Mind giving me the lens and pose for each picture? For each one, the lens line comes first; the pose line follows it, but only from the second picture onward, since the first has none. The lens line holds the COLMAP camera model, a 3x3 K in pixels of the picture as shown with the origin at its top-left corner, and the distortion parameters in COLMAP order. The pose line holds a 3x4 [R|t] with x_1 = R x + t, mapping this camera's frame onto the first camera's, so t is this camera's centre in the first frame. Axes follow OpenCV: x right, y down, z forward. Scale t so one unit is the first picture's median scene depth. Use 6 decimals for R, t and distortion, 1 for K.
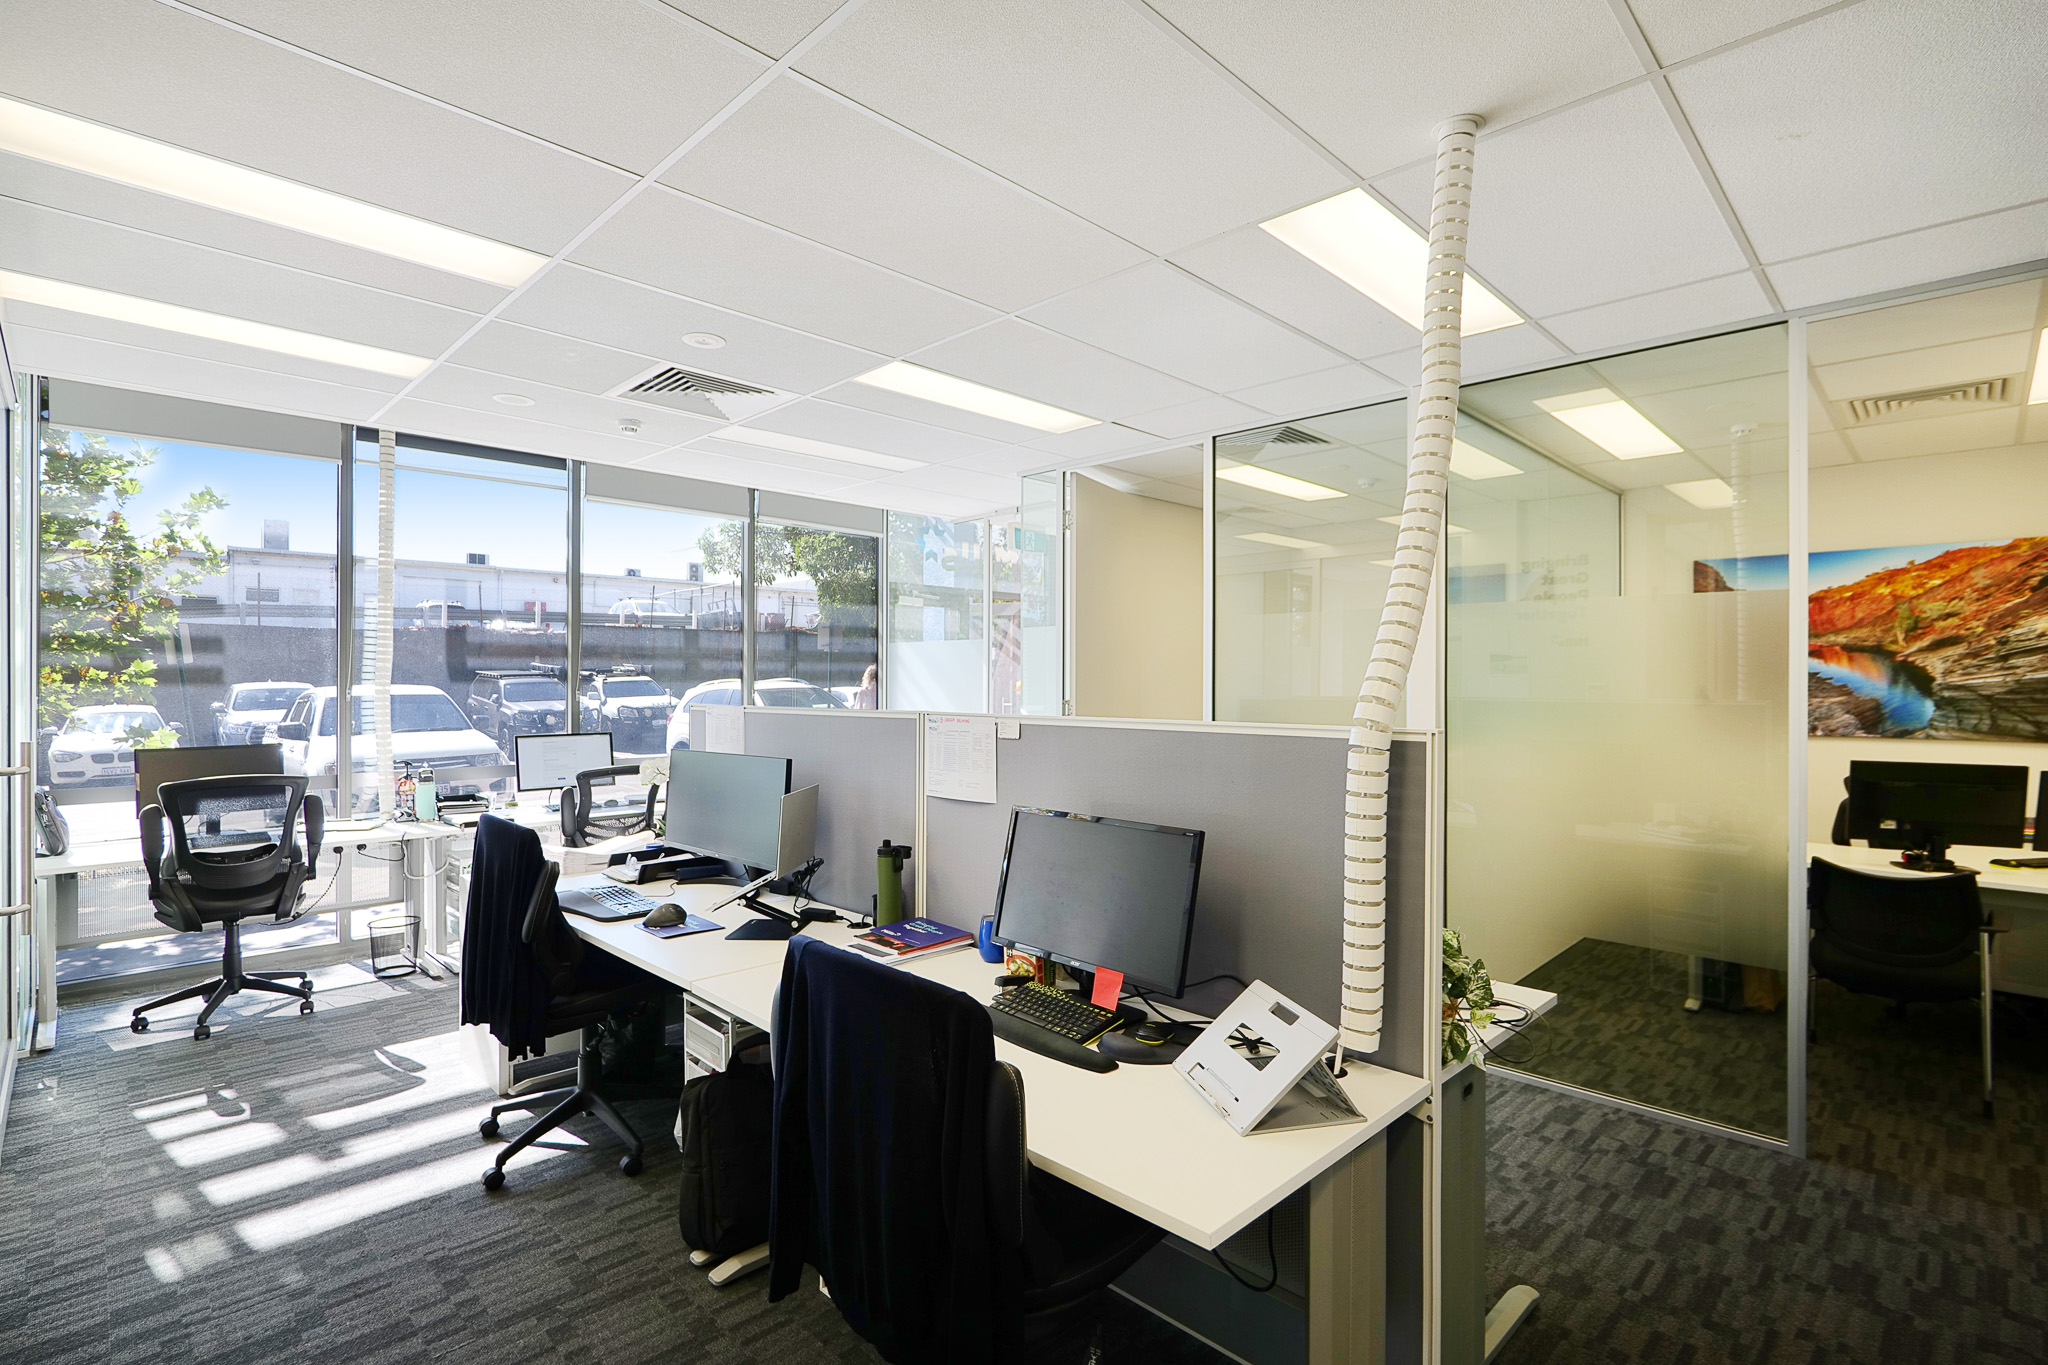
lens RADIAL K [[966.5, 0, 1015.5], [0, 966.5, 662.6], [0, 0, 1]] dist [-0.024597, 0.005784]
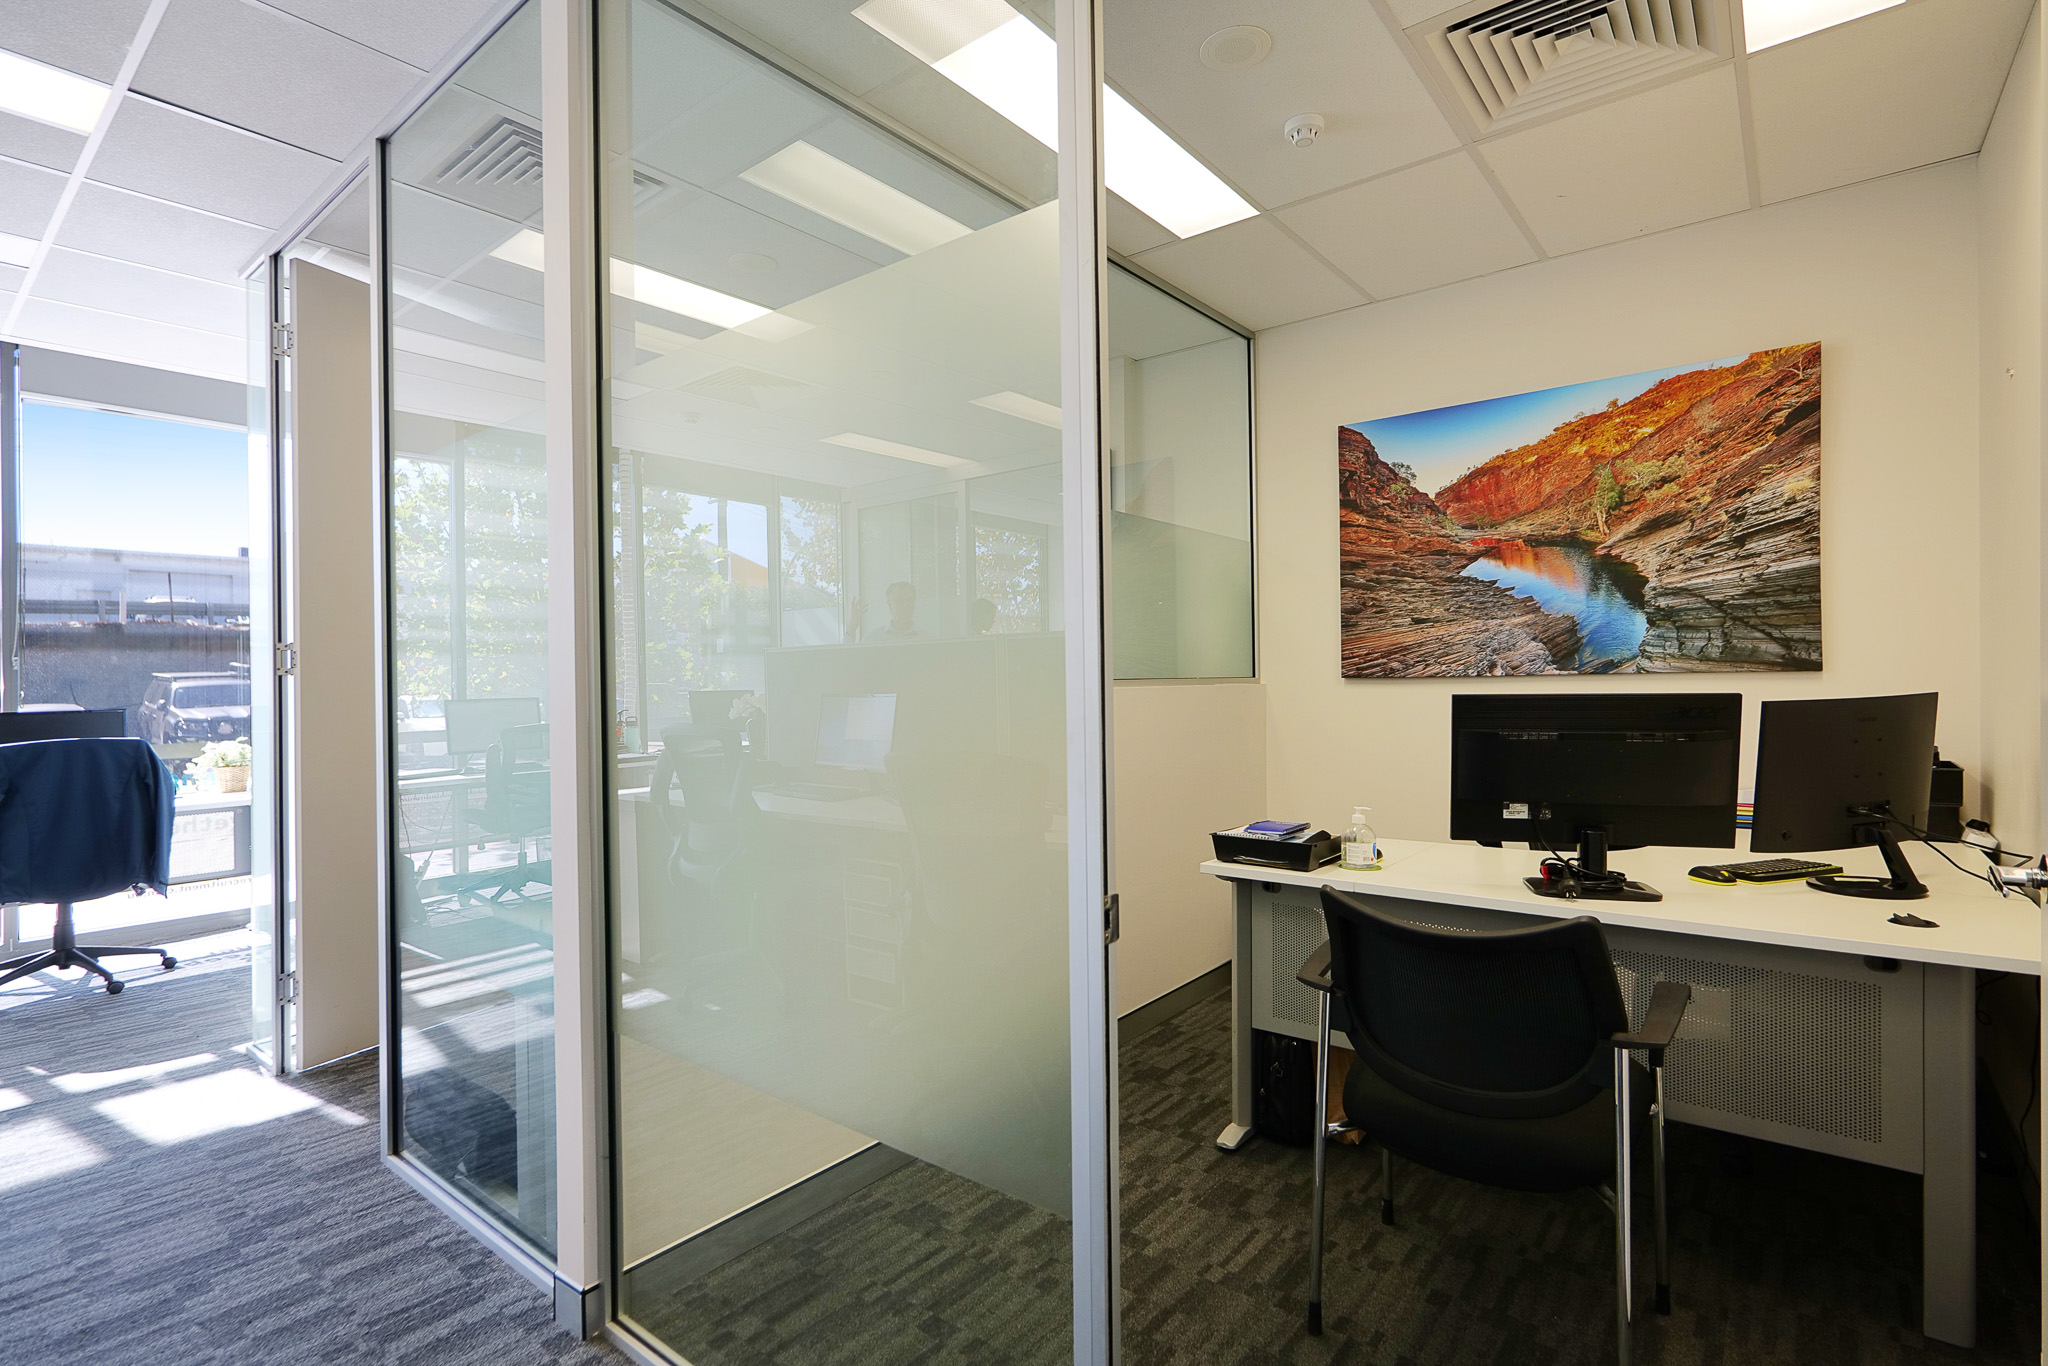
lens RADIAL K [[966.5, 0, 1041.1], [0, 966.5, 673.2], [0, 0, 1]] dist [-0.024597, 0.005784]
pose [[0.992843, -0.018451, 0.117994, 0.483915], [0.017603, 0.999811, 0.008222, 0.068311], [-0.118123, -0.006087, 0.992980, 0.403593]]
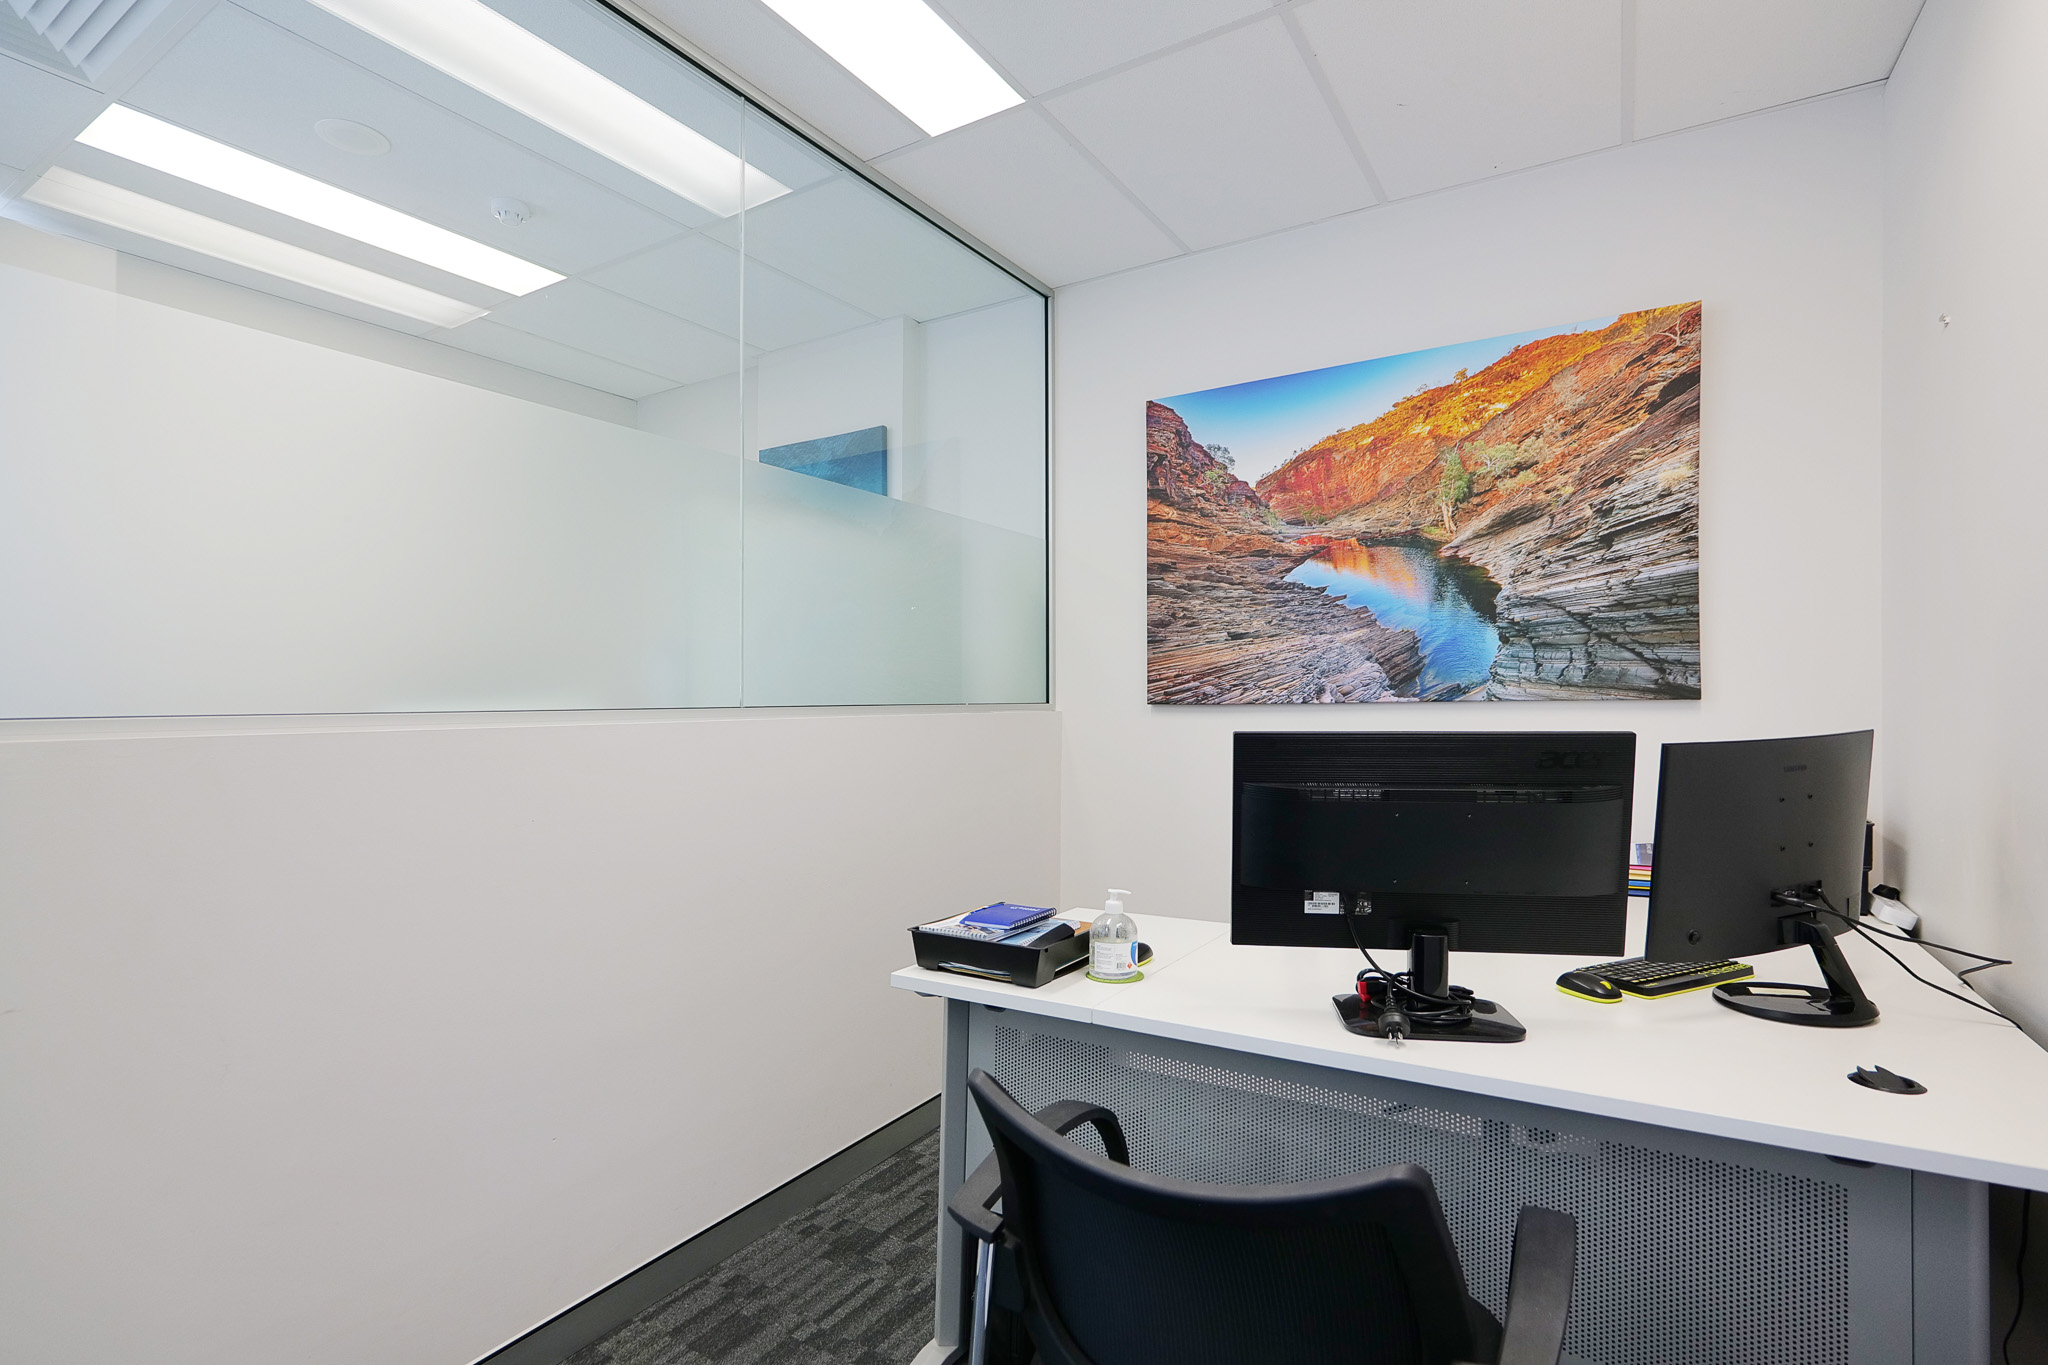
lens RADIAL K [[966.5, 0, 1013.6], [0, 966.5, 696.9], [0, 0, 1]] dist [-0.024597, 0.005784]
pose [[0.975546, -0.013008, 0.219412, 0.587030], [0.010858, 0.999880, 0.011006, 0.069929], [-0.219529, -0.008354, 0.975570, 0.536482]]
